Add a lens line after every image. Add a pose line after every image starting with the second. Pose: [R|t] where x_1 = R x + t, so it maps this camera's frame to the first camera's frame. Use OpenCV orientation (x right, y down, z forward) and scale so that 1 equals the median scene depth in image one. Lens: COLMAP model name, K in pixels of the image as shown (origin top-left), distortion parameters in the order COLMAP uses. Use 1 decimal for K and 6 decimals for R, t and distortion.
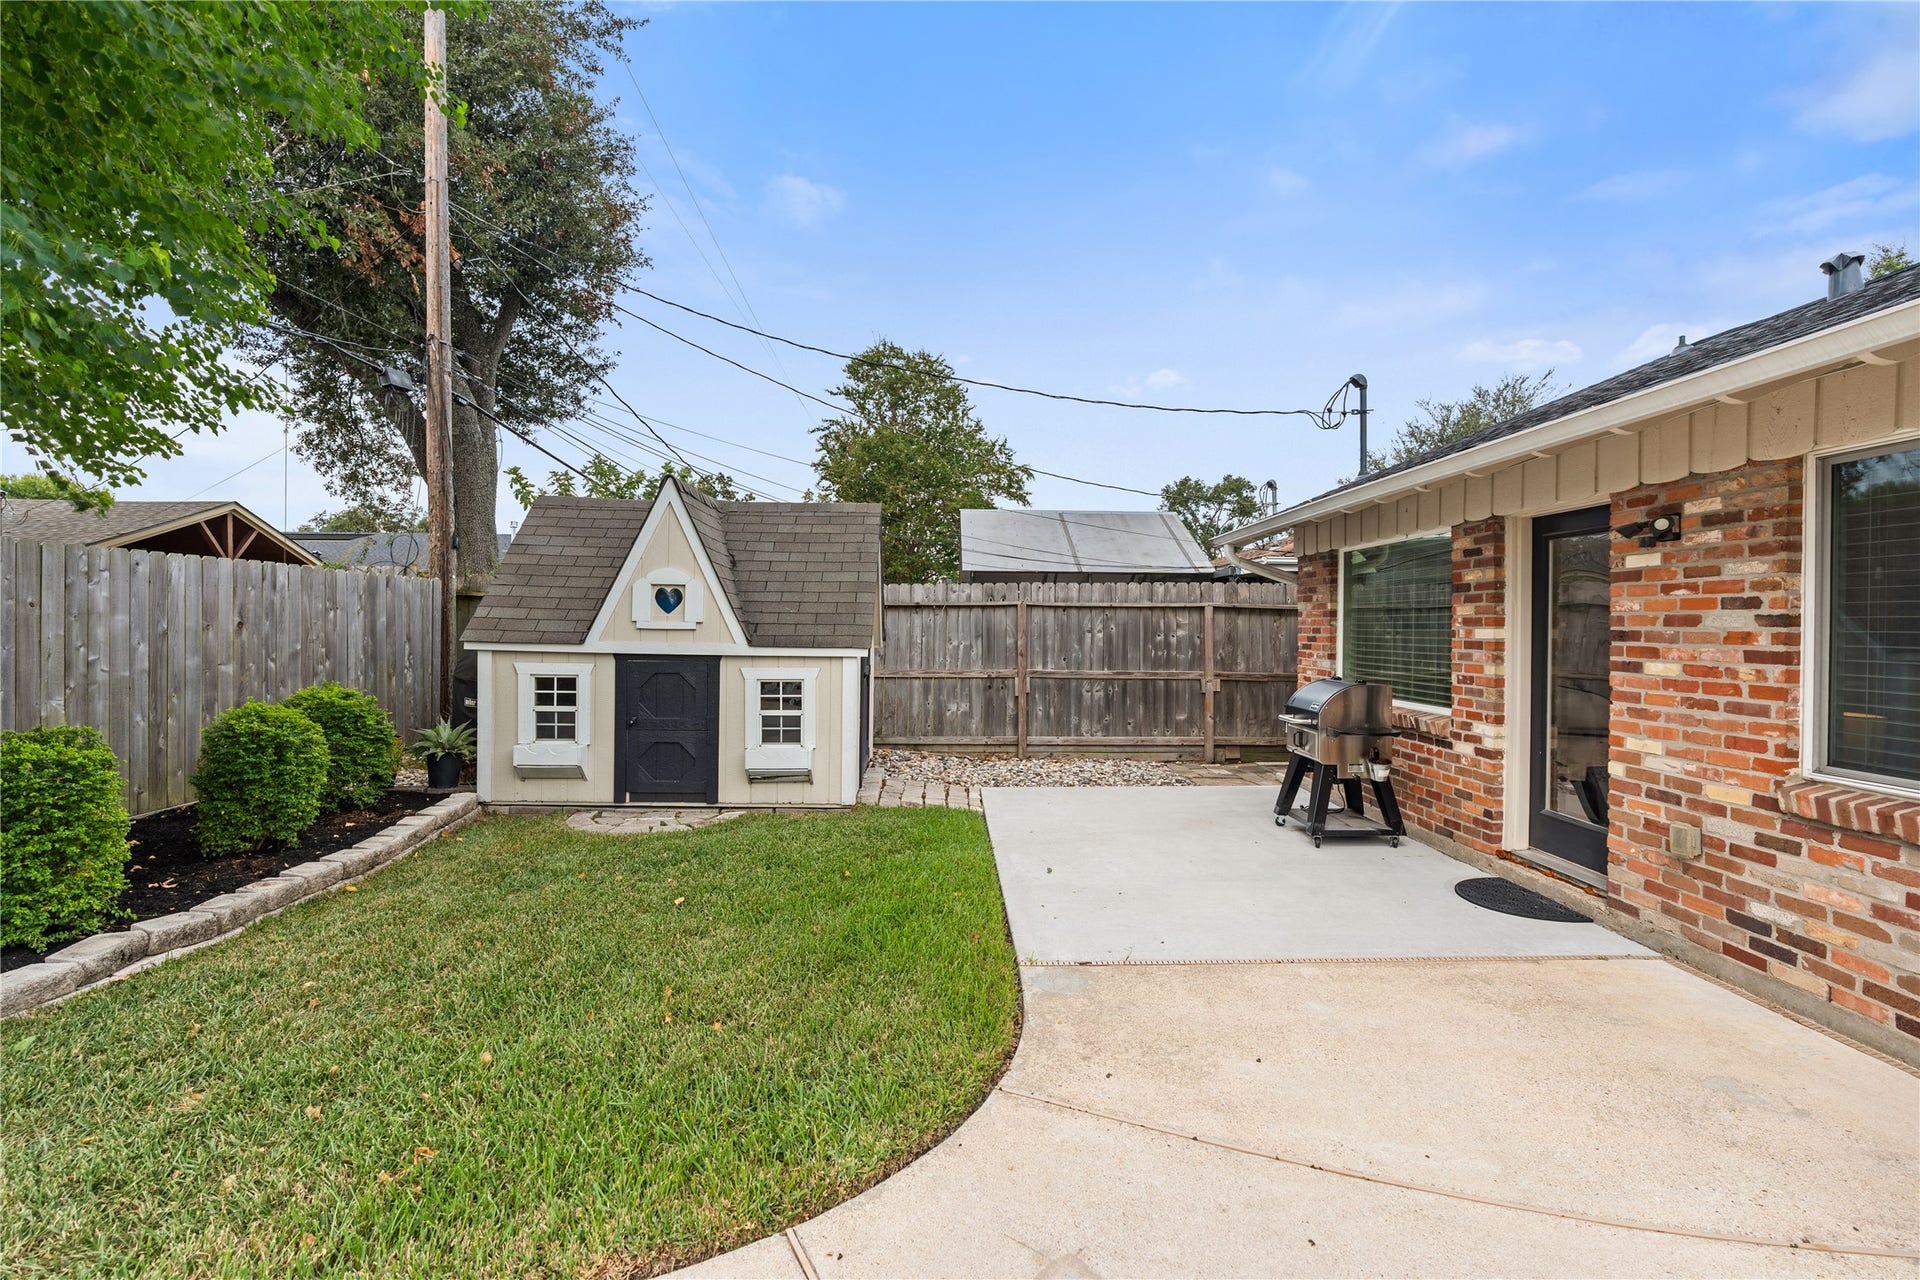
lens RADIAL K [[856.1, 0, 947.2], [0, 856.1, 640.2], [0, 0, 1]] dist [-0.001631, 0.000740]
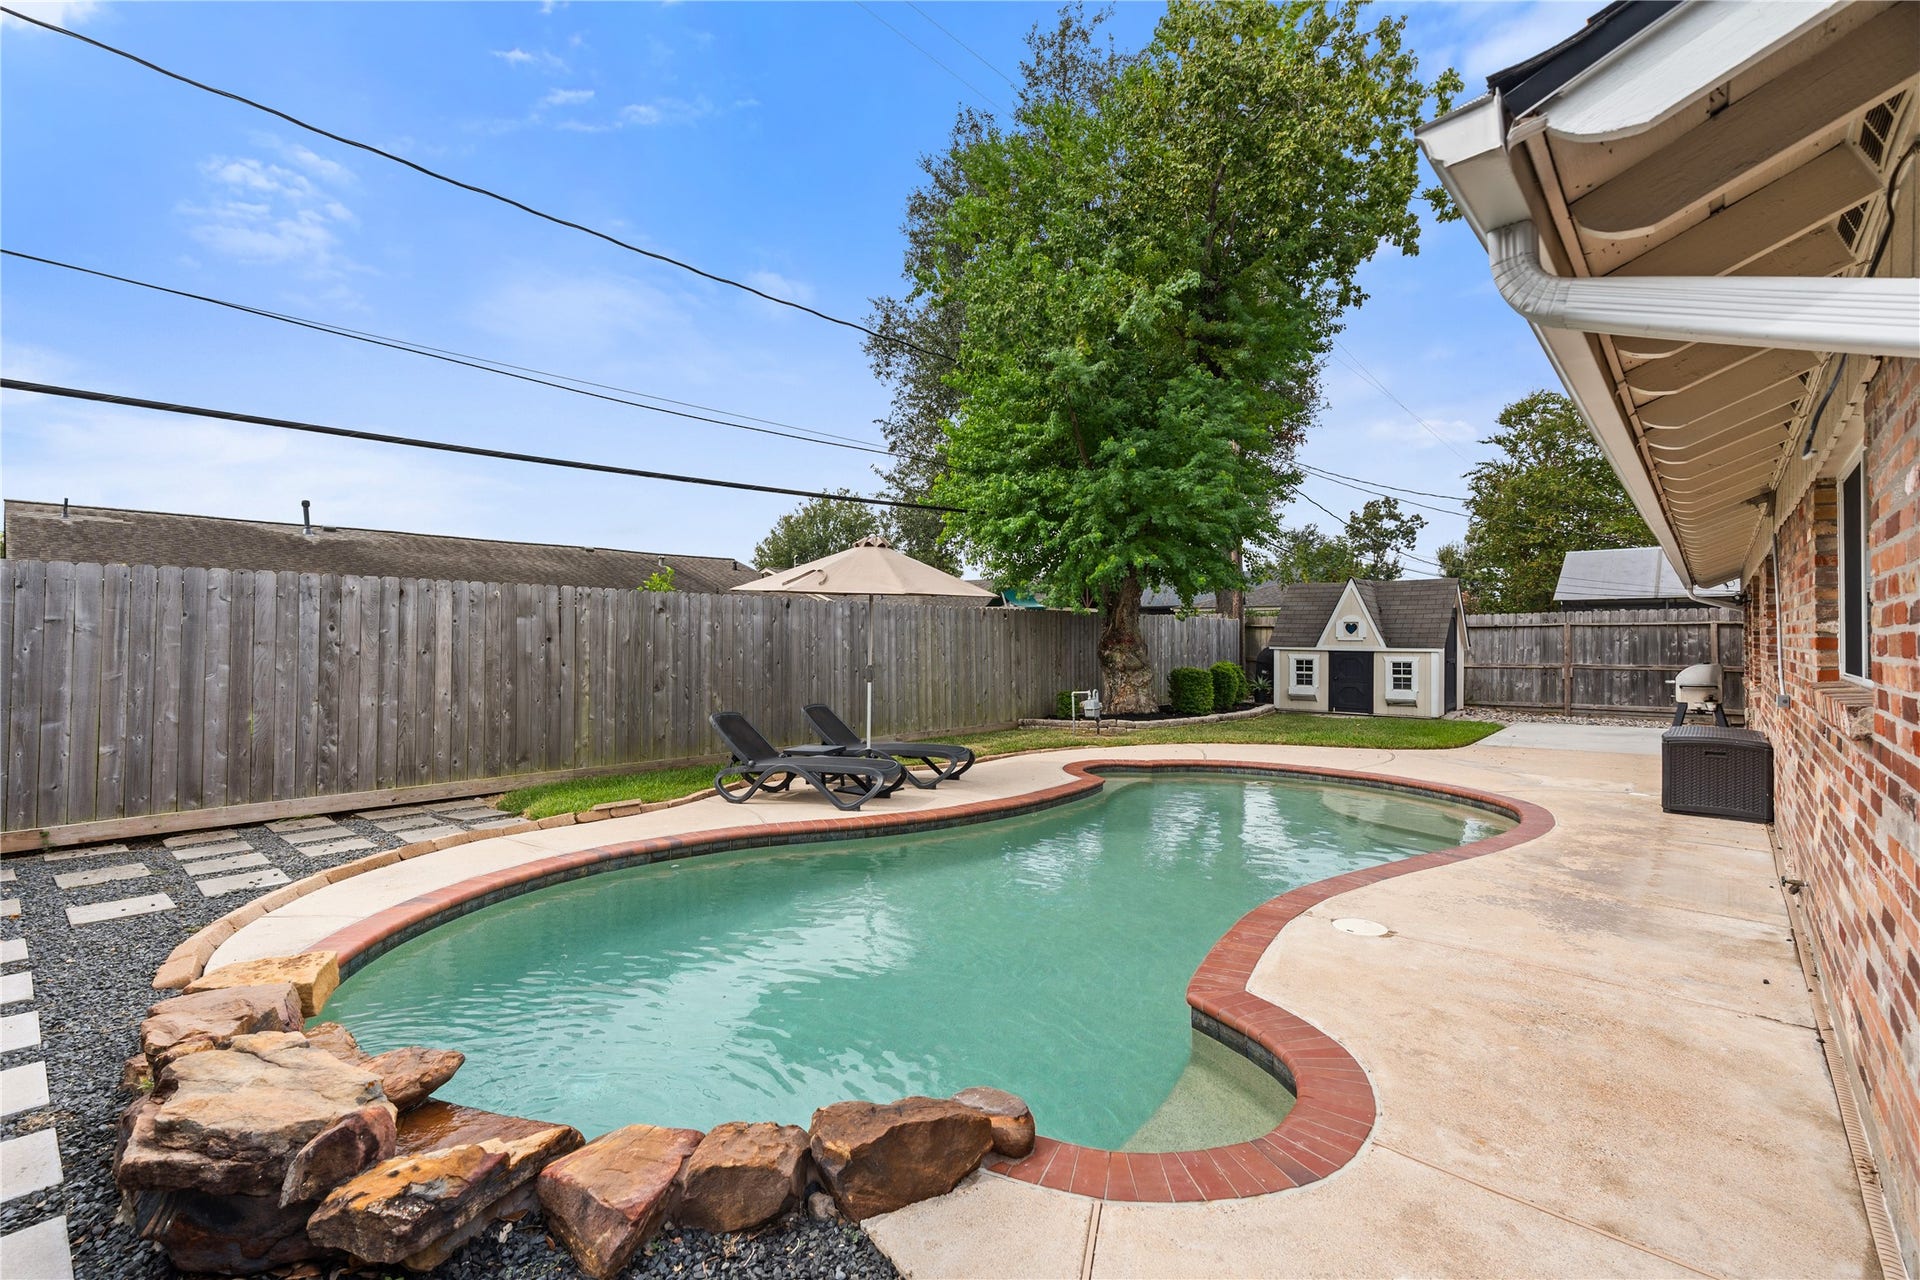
lens RADIAL K [[856.1, 0, 967.0], [0, 856.1, 640.2], [0, 0, 1]] dist [-0.001631, 0.000740]
pose [[0.753365, -0.009414, -0.657535, 0.304411], [-0.003130, 0.999835, -0.017901, 0.022321], [0.657595, 0.015545, 0.753212, -1.045721]]
